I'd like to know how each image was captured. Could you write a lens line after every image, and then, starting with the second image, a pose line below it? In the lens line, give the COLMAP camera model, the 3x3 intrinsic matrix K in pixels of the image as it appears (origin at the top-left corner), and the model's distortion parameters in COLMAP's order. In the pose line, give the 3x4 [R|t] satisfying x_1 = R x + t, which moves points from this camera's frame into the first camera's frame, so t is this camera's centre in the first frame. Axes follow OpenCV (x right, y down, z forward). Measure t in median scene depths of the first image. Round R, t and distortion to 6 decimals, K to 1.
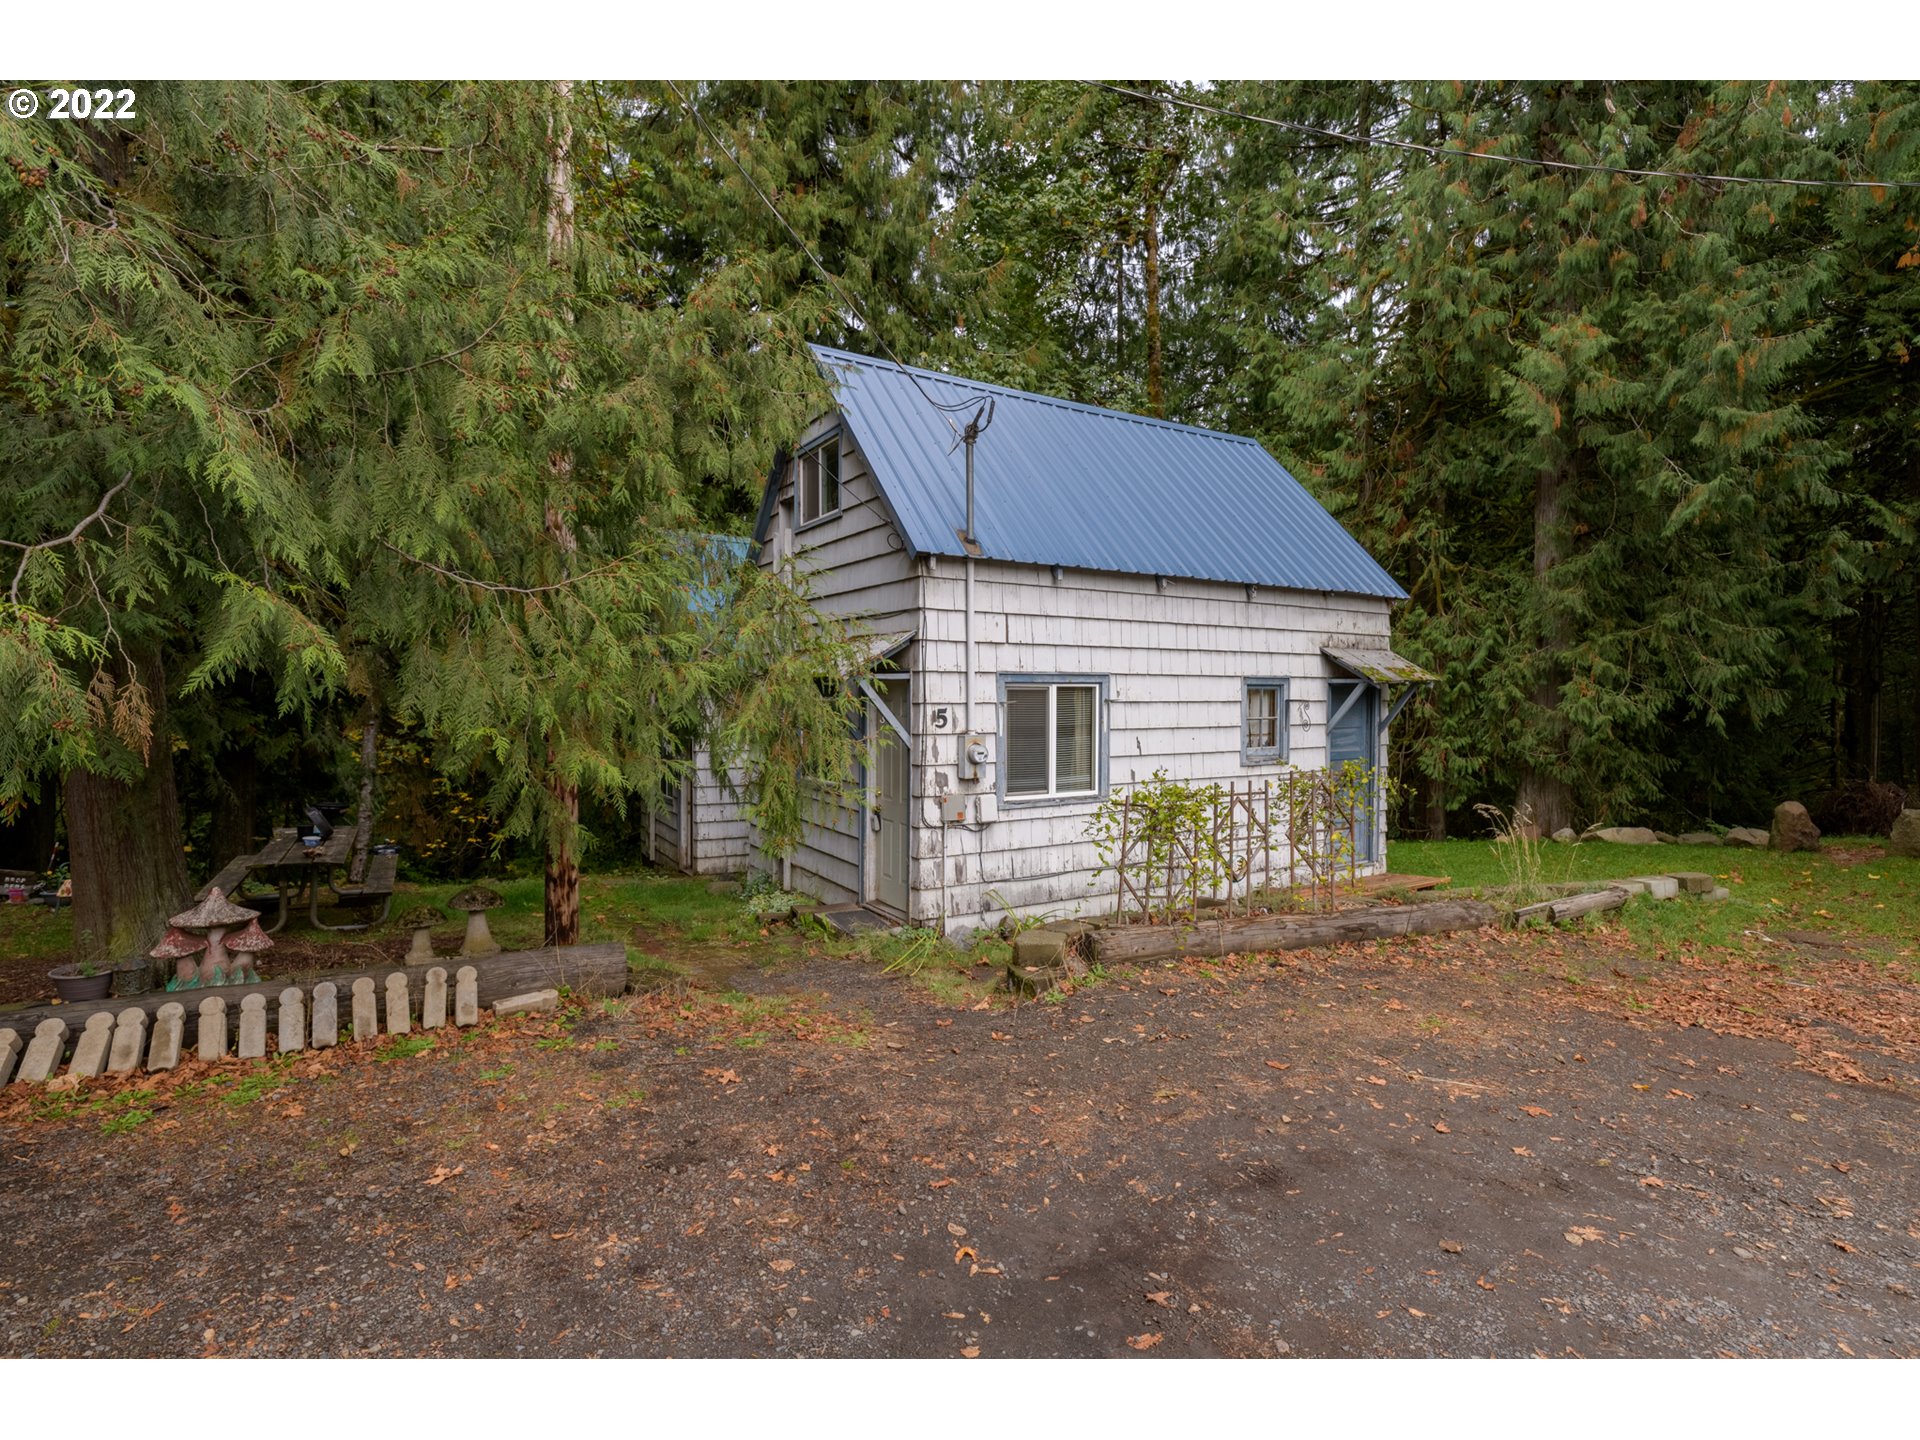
lens RADIAL K [[922.6, 0, 960.0], [0, 922.6, 720.0], [0, 0, 1]] dist [0.001186, 0.000297]
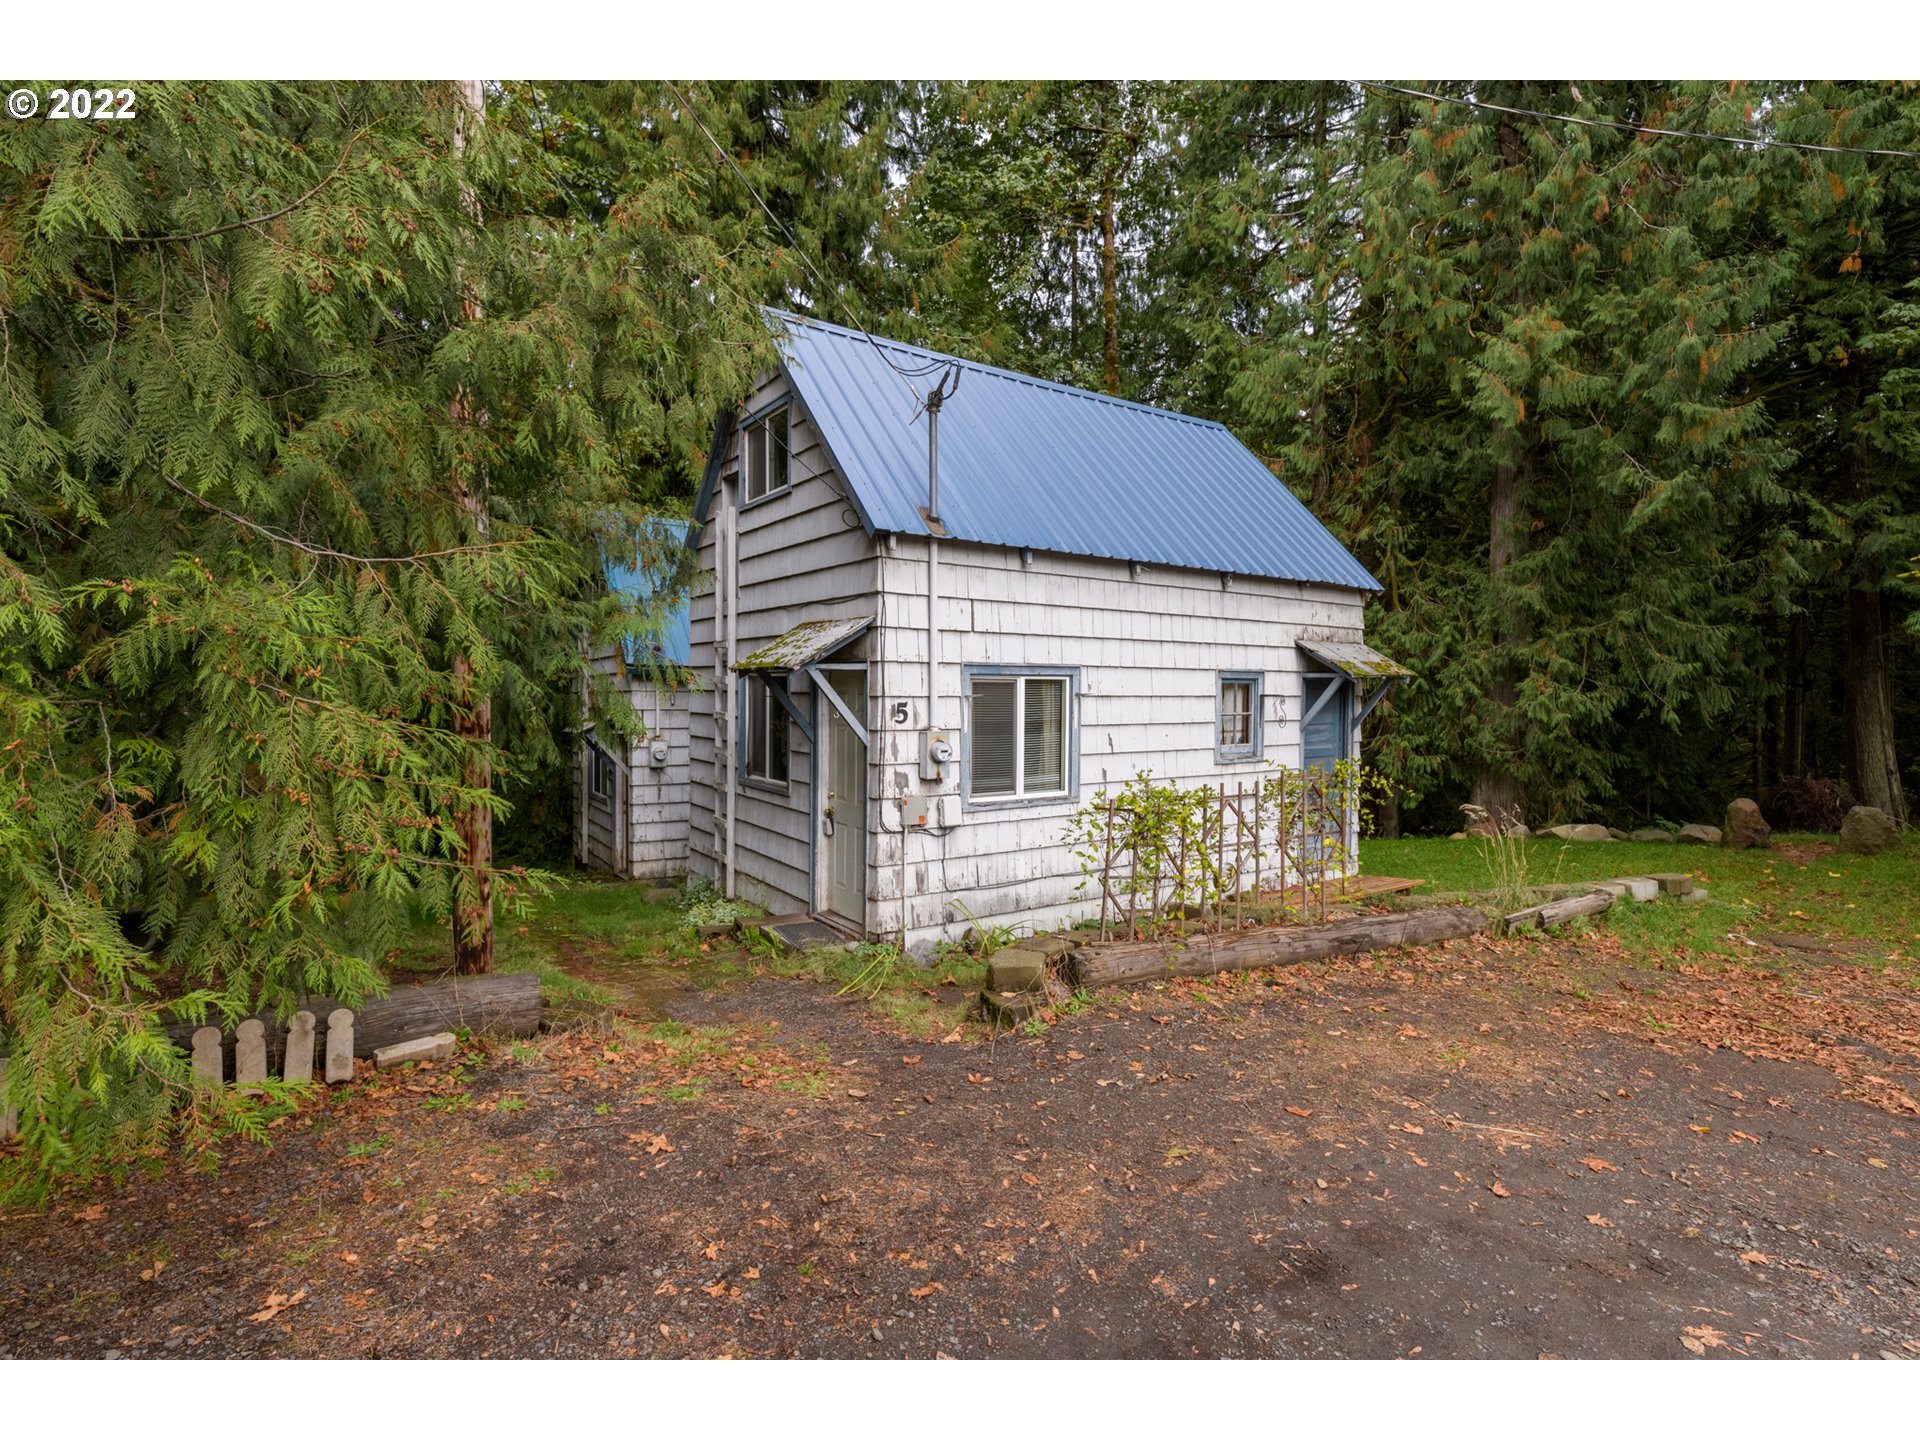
lens RADIAL K [[925.8, 0, 960.8], [0, 925.8, 722.8], [0, 0, 1]] dist [-0.000454, 0.000533]
pose [[0.998286, 0.002668, 0.058463, -0.013466], [-0.003174, 0.999958, 0.008563, -0.000178], [-0.058438, -0.008734, 0.998253, 0.071930]]
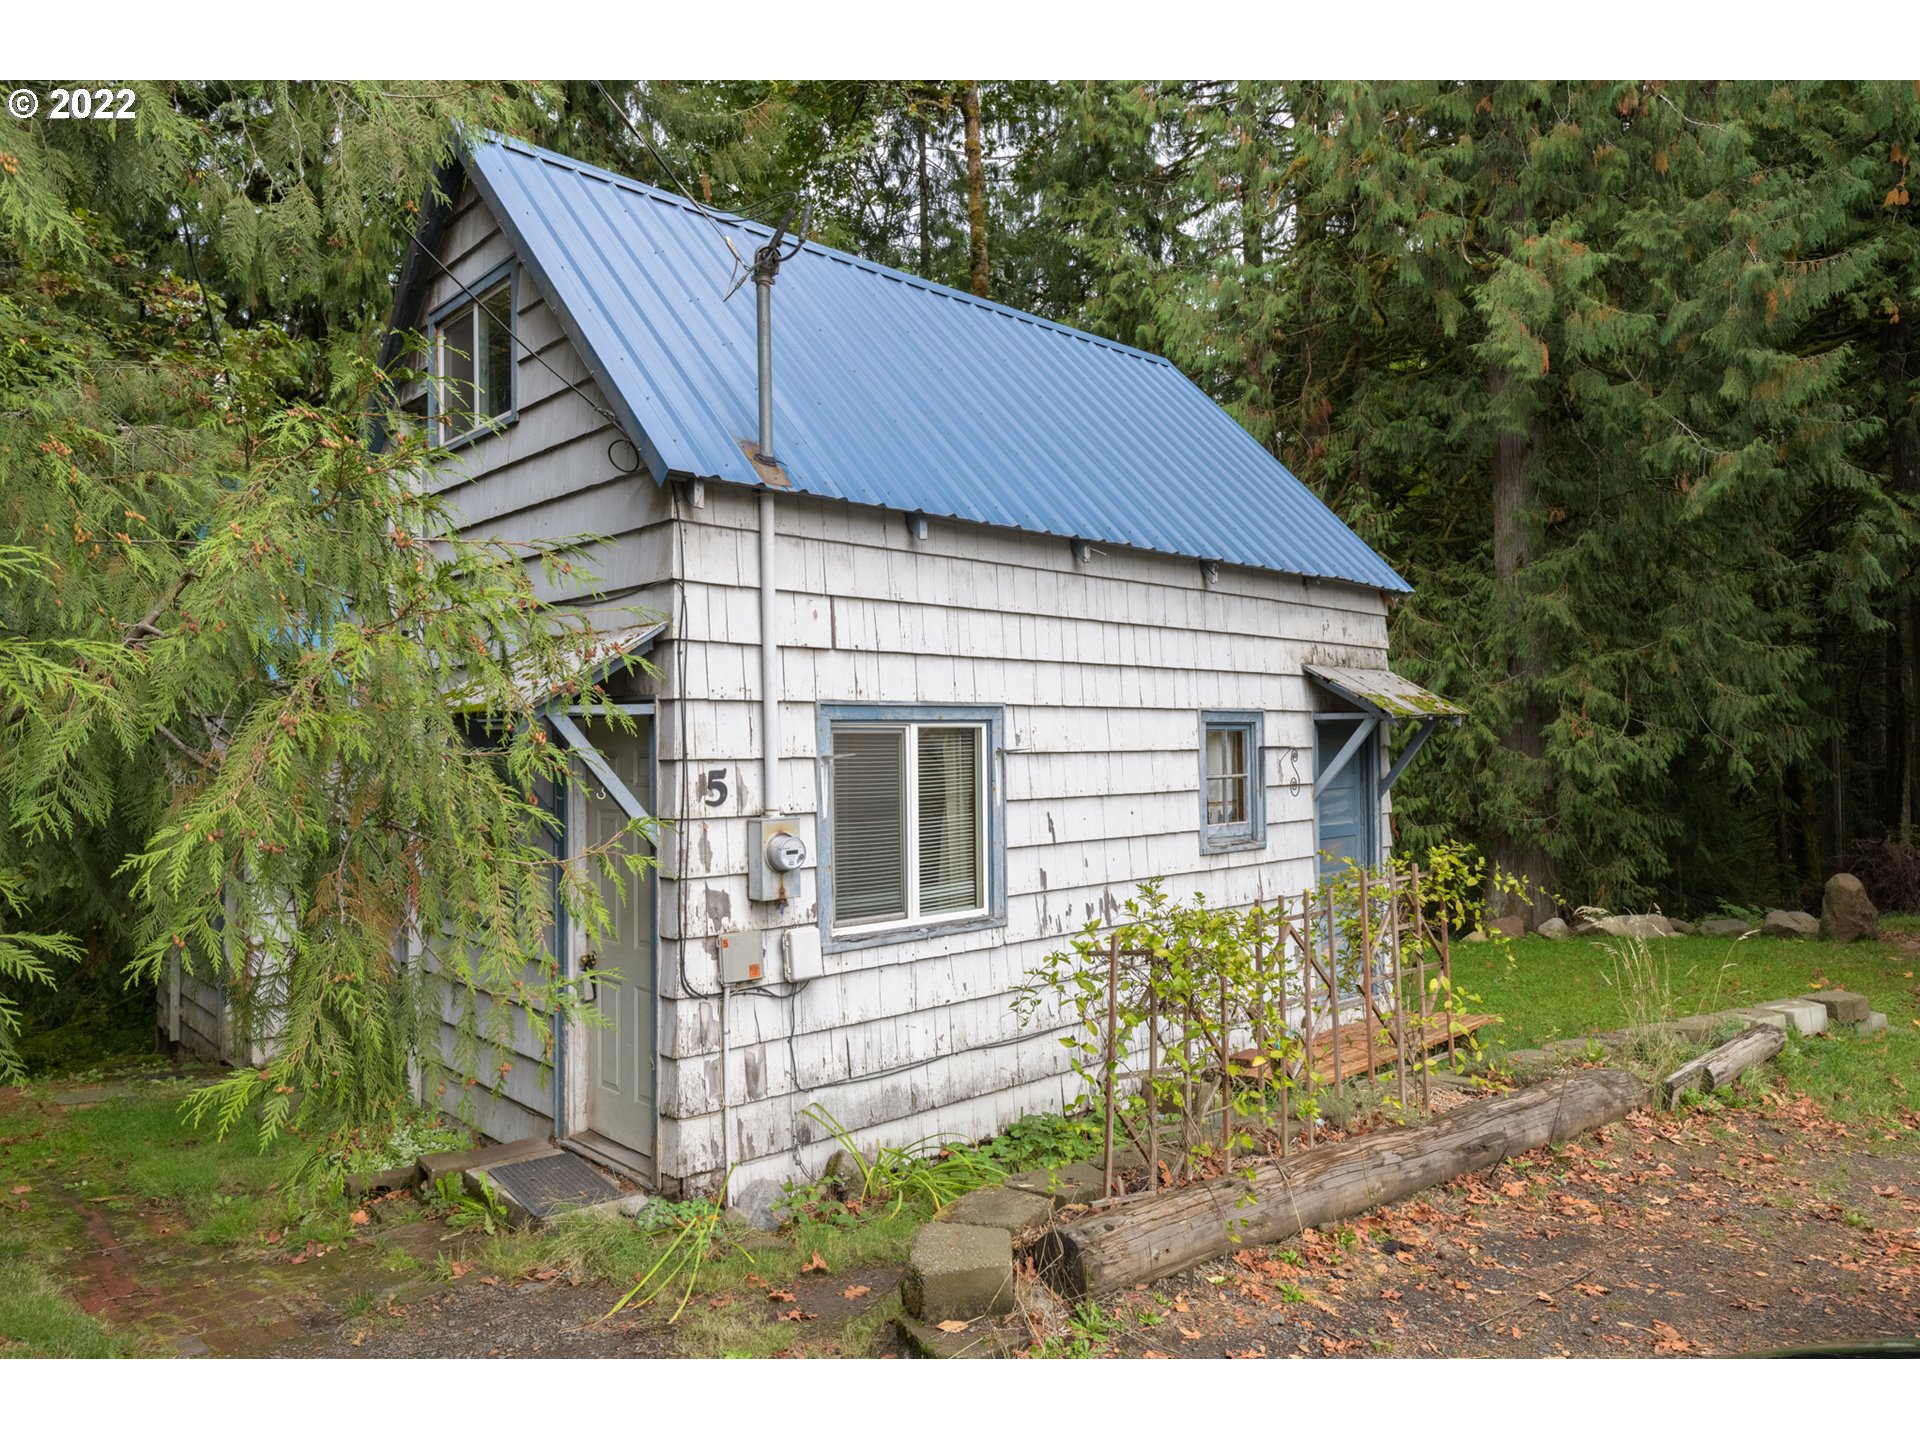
lens RADIAL K [[1249.7, 0, 959.0], [0, 1249.7, 725.6], [0, 0, 1]] dist [-0.003233, 0.003084]
pose [[0.977346, -0.009793, 0.211421, -0.031551], [0.019497, 0.998847, -0.043866, -0.003159], [-0.210748, 0.046994, 0.976410, 0.237630]]
